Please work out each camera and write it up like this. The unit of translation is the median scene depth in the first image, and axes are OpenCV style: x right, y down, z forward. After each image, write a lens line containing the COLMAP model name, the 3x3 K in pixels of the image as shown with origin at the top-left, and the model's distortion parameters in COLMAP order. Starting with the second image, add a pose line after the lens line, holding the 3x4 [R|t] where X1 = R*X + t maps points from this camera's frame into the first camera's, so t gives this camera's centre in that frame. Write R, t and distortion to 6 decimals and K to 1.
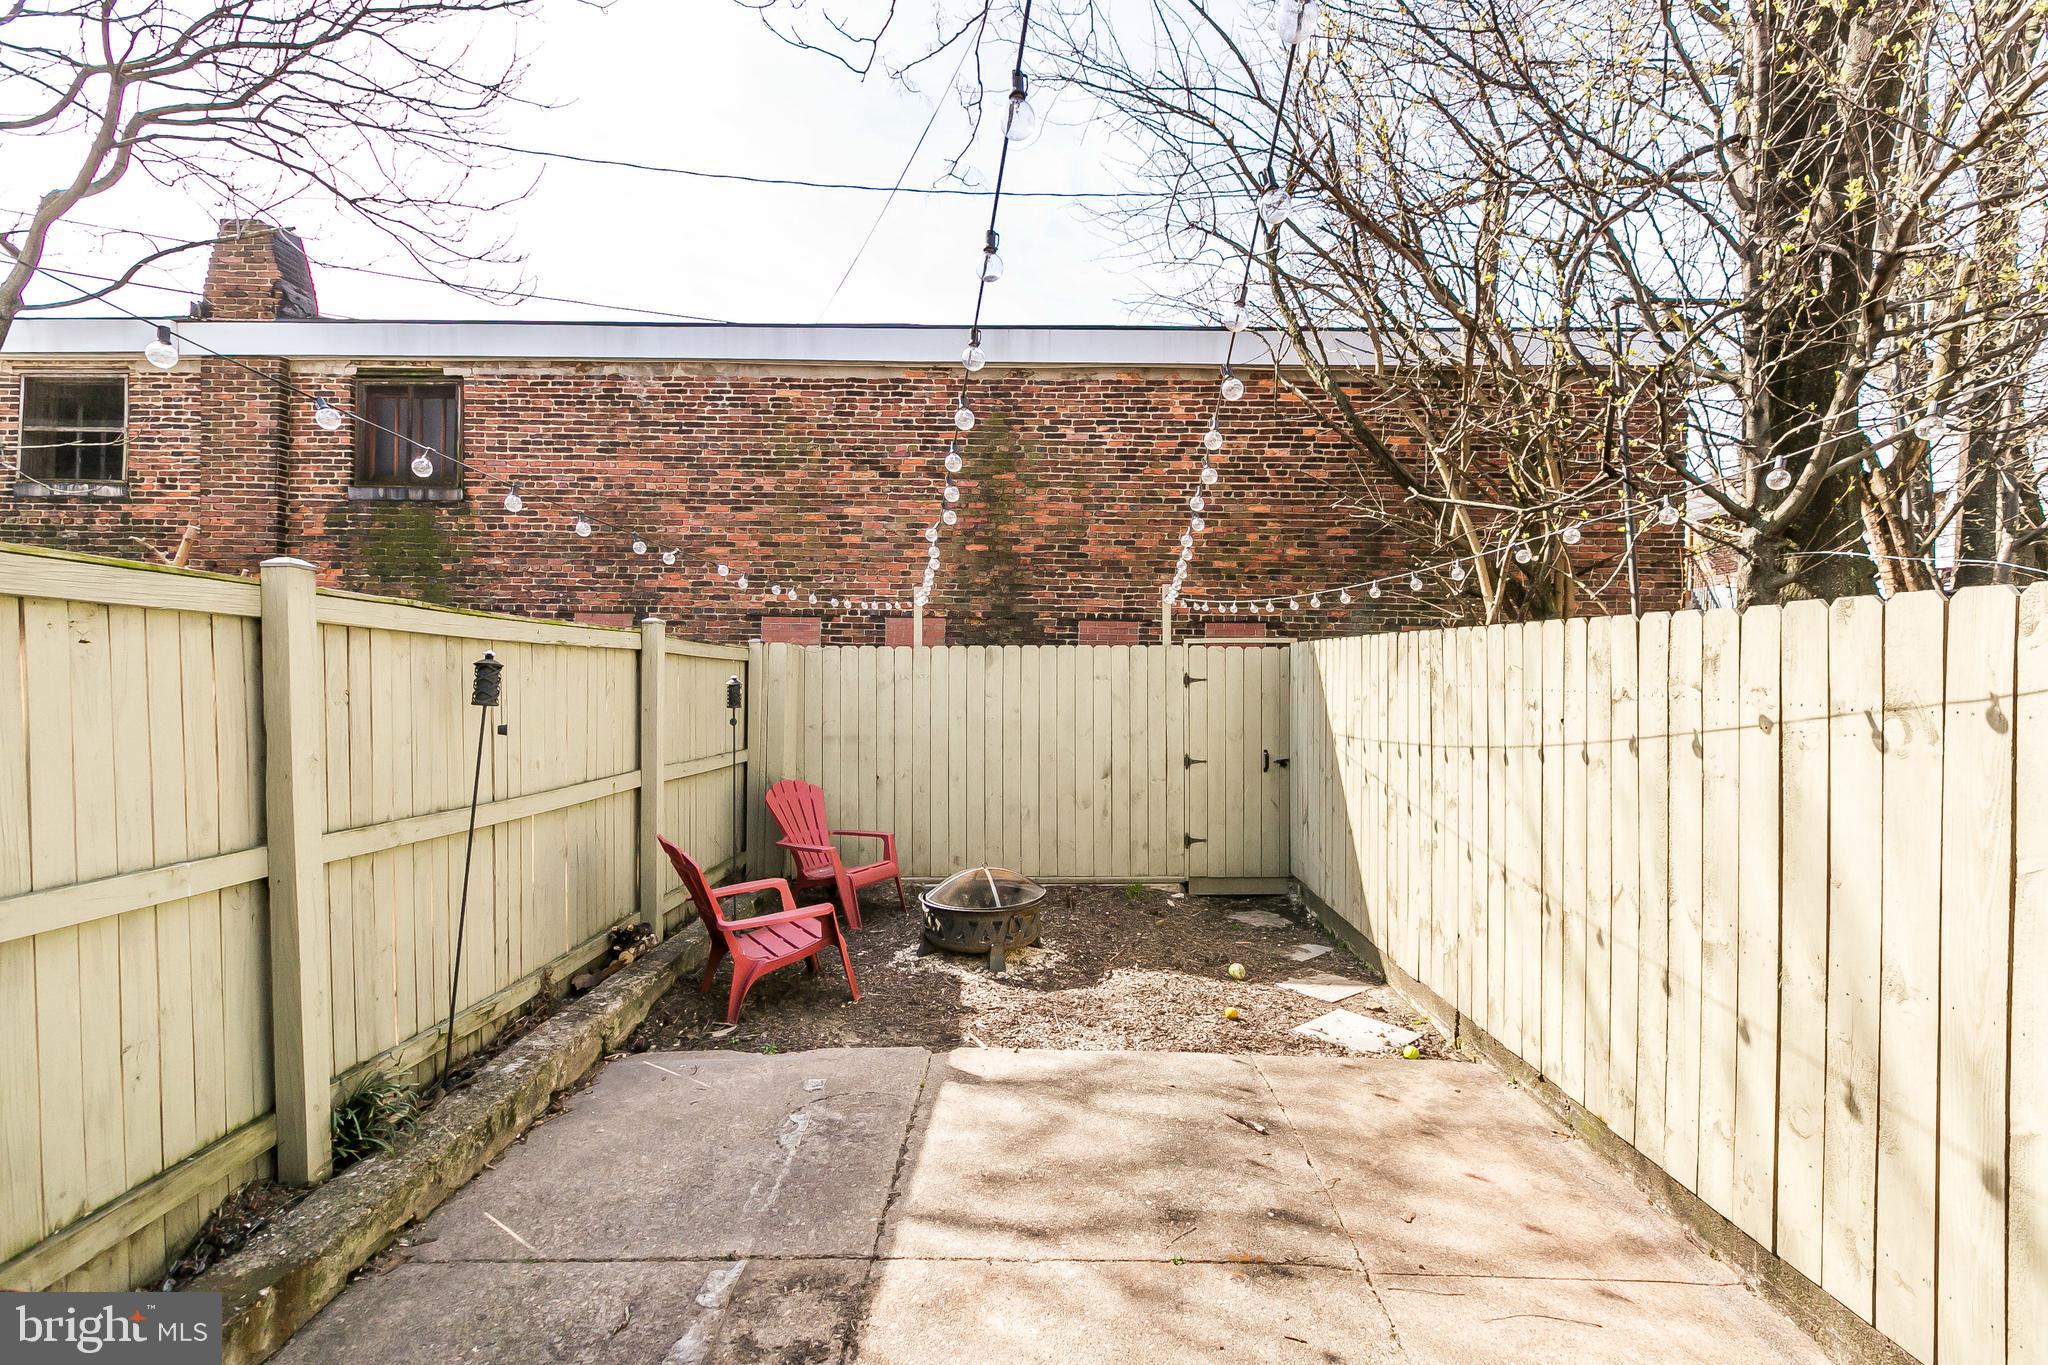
lens RADIAL K [[938.8, 0, 1010.8], [0, 938.8, 681.0], [0, 0, 1]] dist [0.004524, 0.000015]
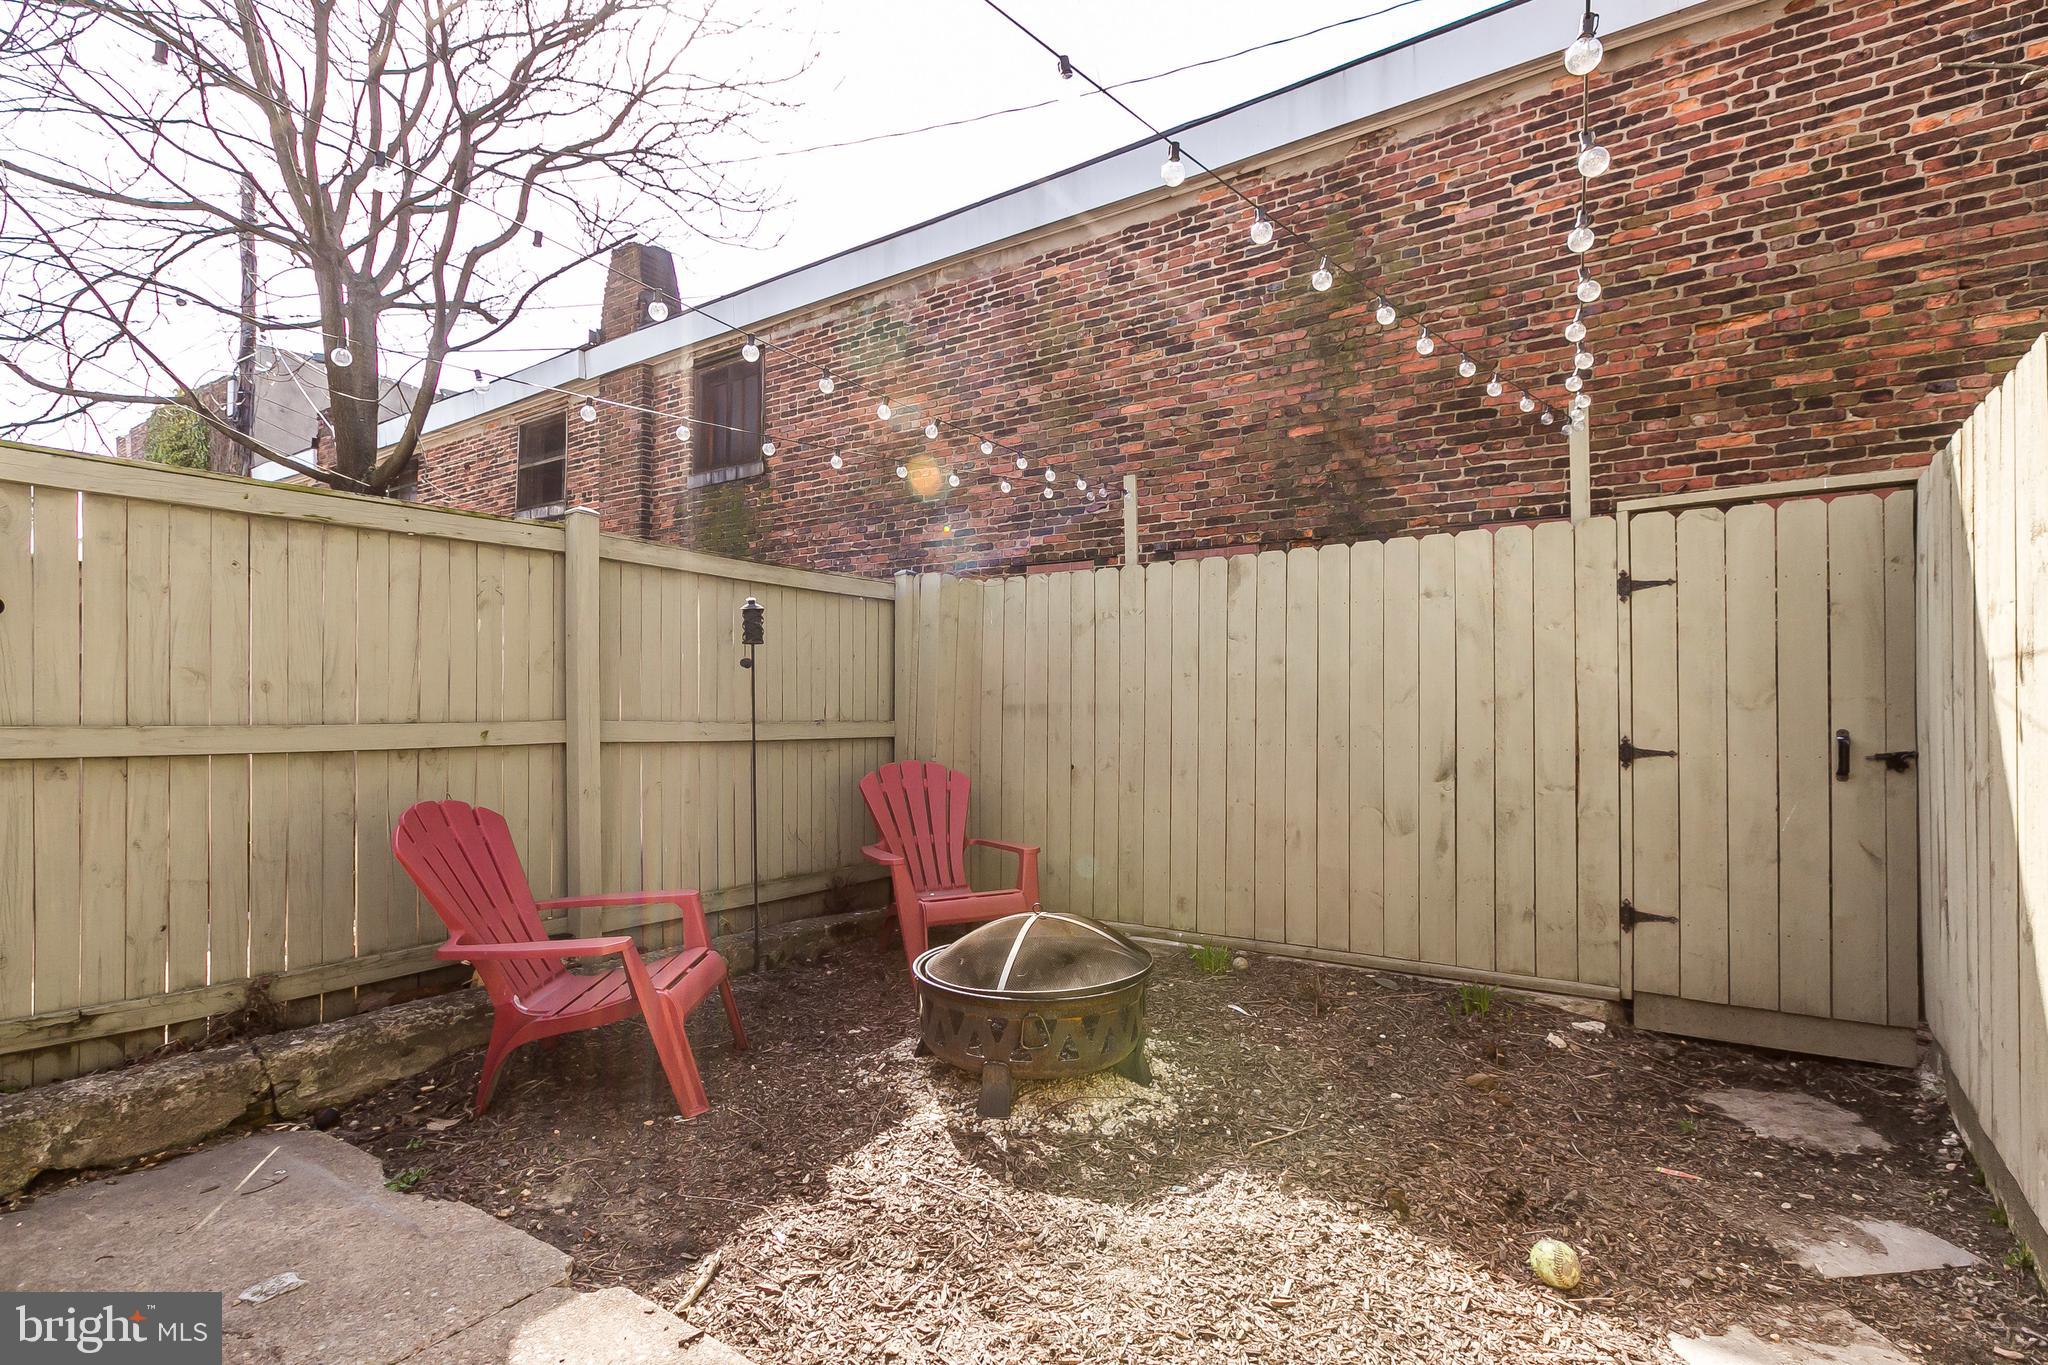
lens RADIAL K [[938.8, 0, 1039.7], [0, 938.8, 714.6], [0, 0, 1]] dist [0.004524, 0.000015]
pose [[0.821488, -0.007020, -0.570183, 0.195941], [0.005290, 0.999975, -0.004689, 0.060599], [0.570202, 0.000835, 0.821504, 0.387179]]
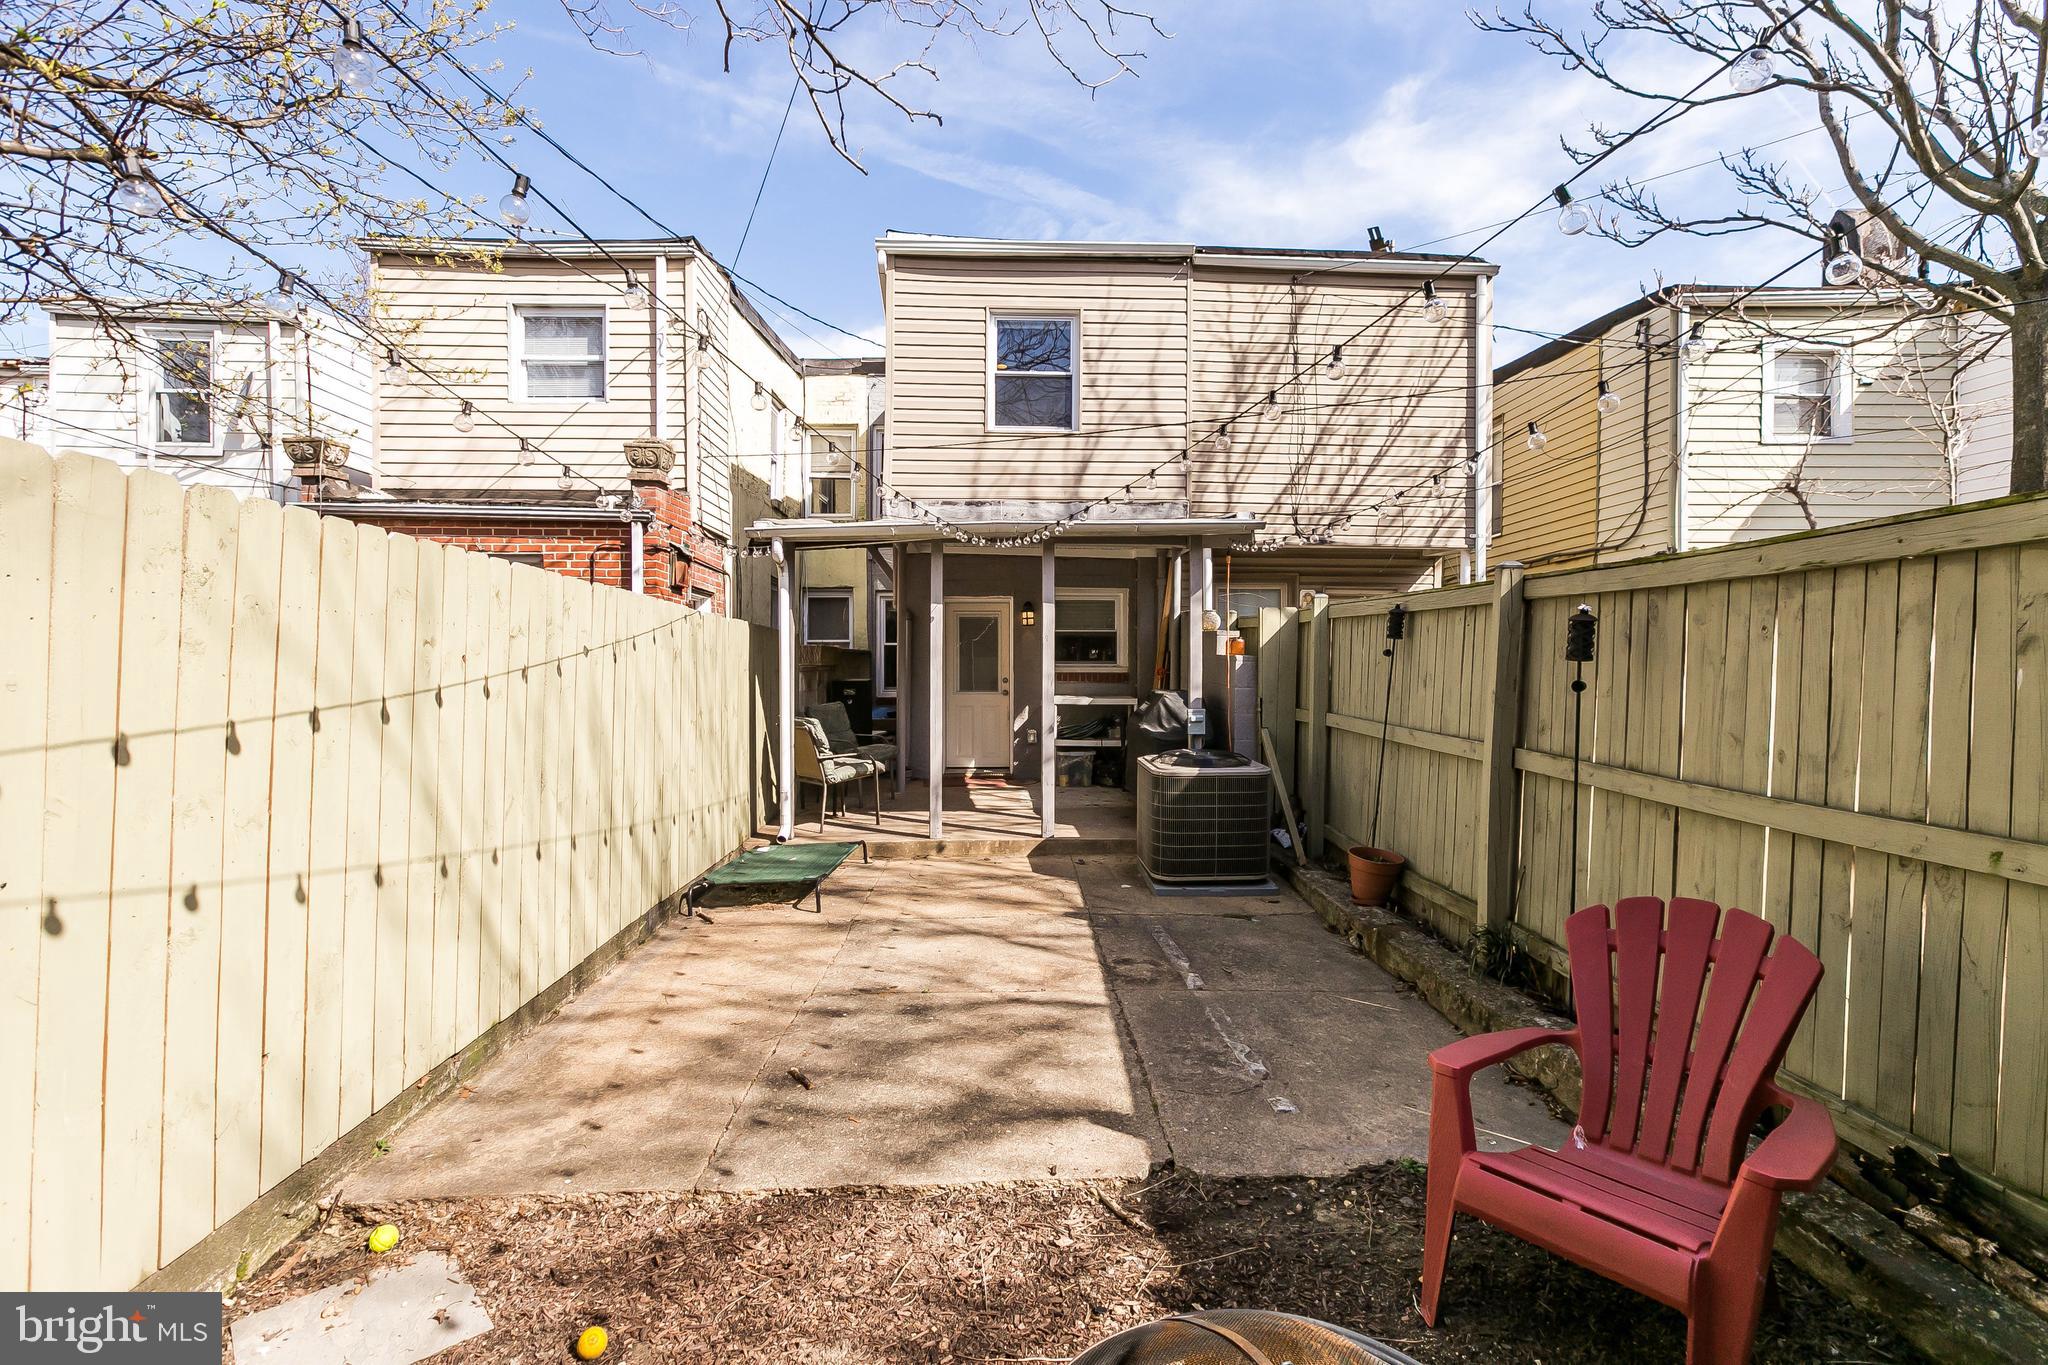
lens RADIAL K [[938.8, 0, 985.2], [0, 938.8, 678.9], [0, 0, 1]] dist [0.004524, 0.000015]
pose [[-0.999702, -0.019430, -0.014759, 0.037174], [-0.019713, 0.999620, 0.019273, 0.015755], [0.014379, 0.019558, -0.999705, 0.863361]]
